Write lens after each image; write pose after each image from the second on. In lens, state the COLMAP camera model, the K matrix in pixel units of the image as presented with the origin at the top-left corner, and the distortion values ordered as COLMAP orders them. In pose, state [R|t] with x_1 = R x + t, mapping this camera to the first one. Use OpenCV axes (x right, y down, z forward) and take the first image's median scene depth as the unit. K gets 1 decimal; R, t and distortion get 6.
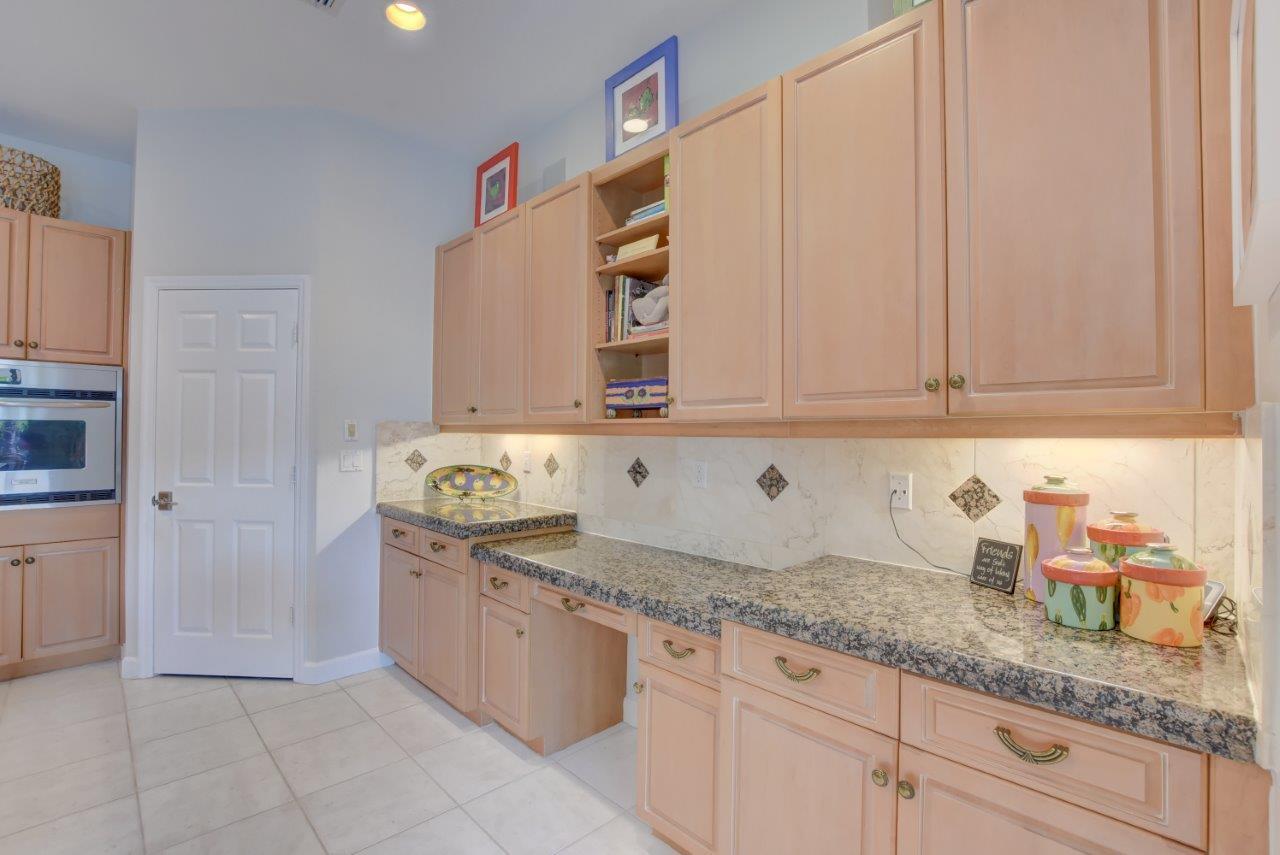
lens RADIAL K [[565.9, 0, 640.0], [0, 565.9, 427.5], [0, 0, 1]] dist [-0.034676, 0.005755]
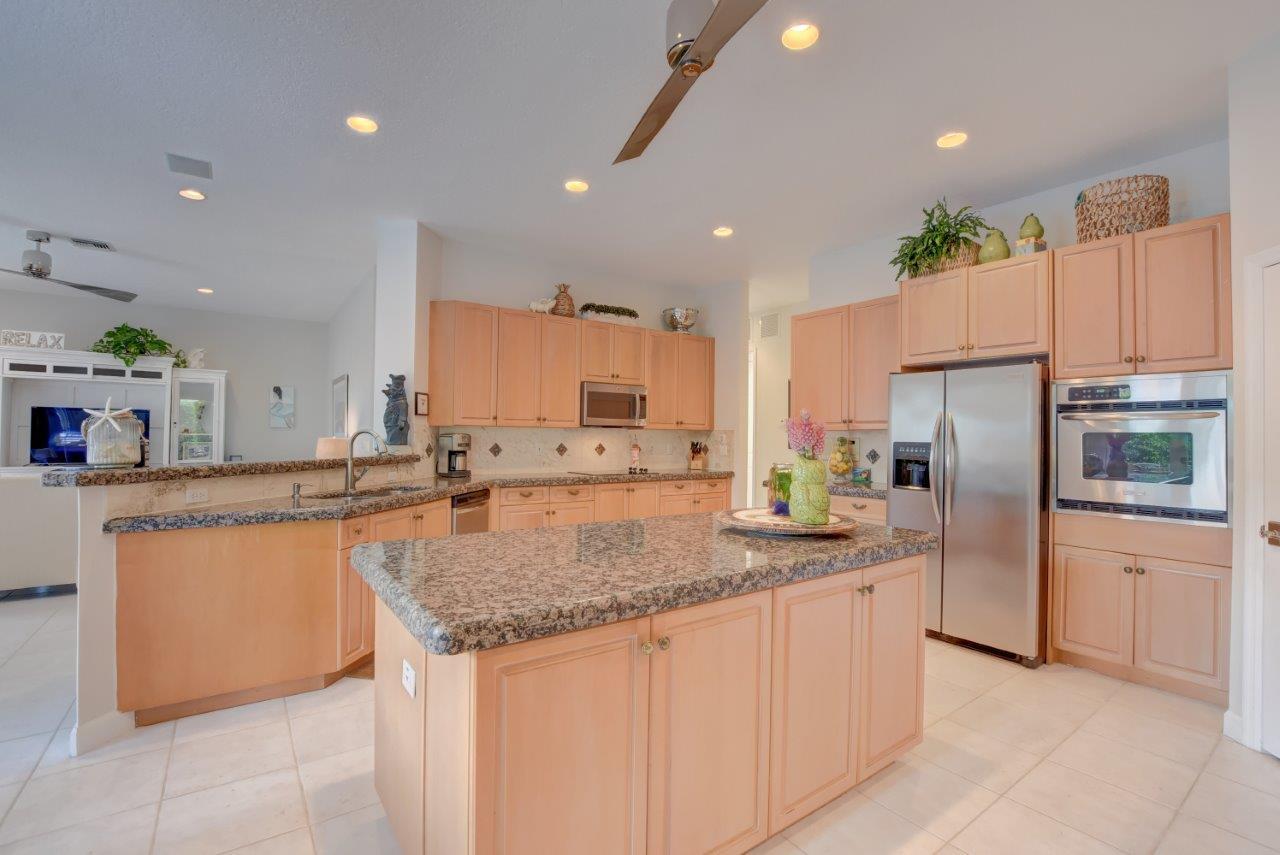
lens RADIAL K [[565.9, 0, 640.0], [0, 565.9, 427.5], [0, 0, 1]] dist [-0.034676, 0.005755]
pose [[-0.152051, -0.023373, -0.988096, 0.049931], [-0.003525, 0.999727, -0.023106, 0.003986], [0.988366, -0.000030, -0.152092, 0.275320]]
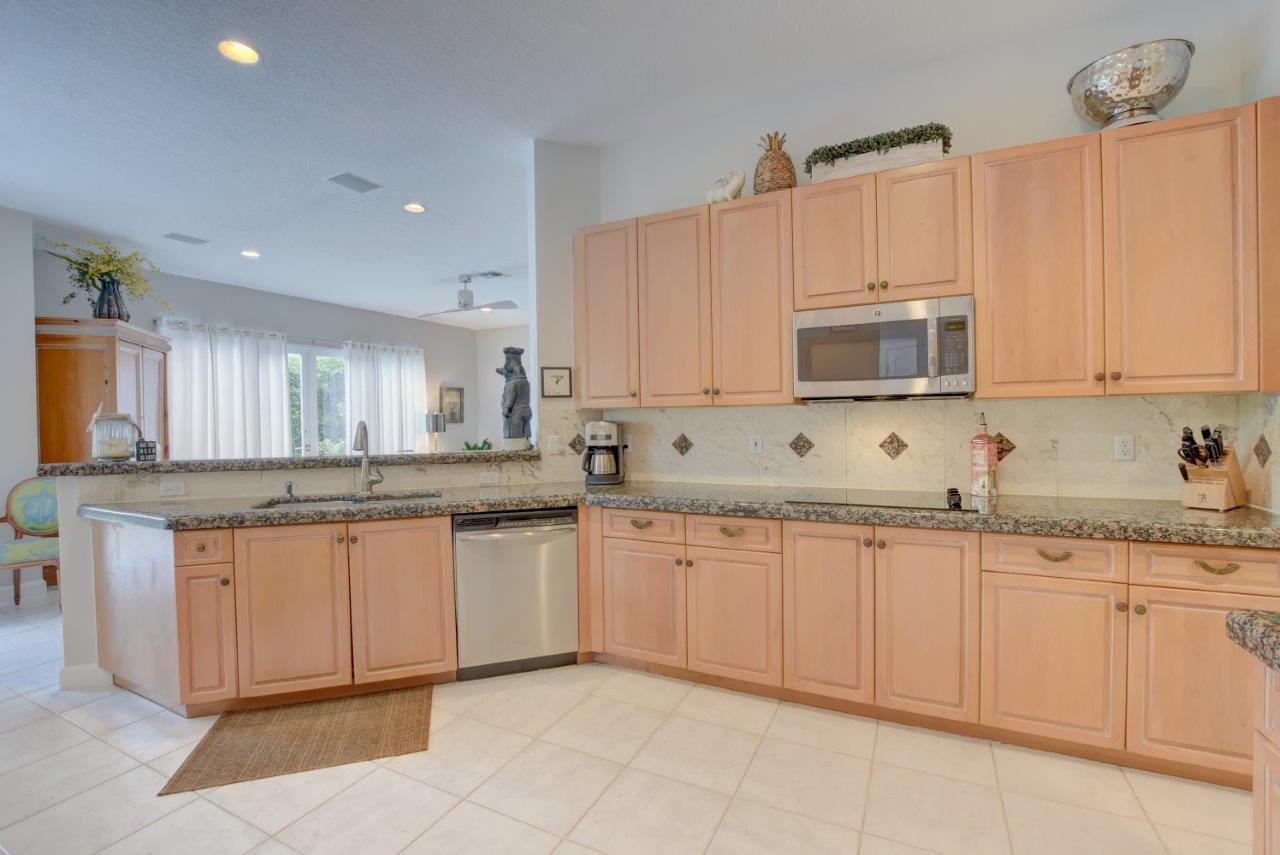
lens RADIAL K [[565.9, 0, 640.0], [0, 565.9, 427.5], [0, 0, 1]] dist [-0.034676, 0.005755]
pose [[-0.947619, 0.012493, -0.319160, -1.476784], [0.012138, 0.999922, 0.003104, -0.005397], [0.319174, -0.000933, -0.947696, 0.674799]]
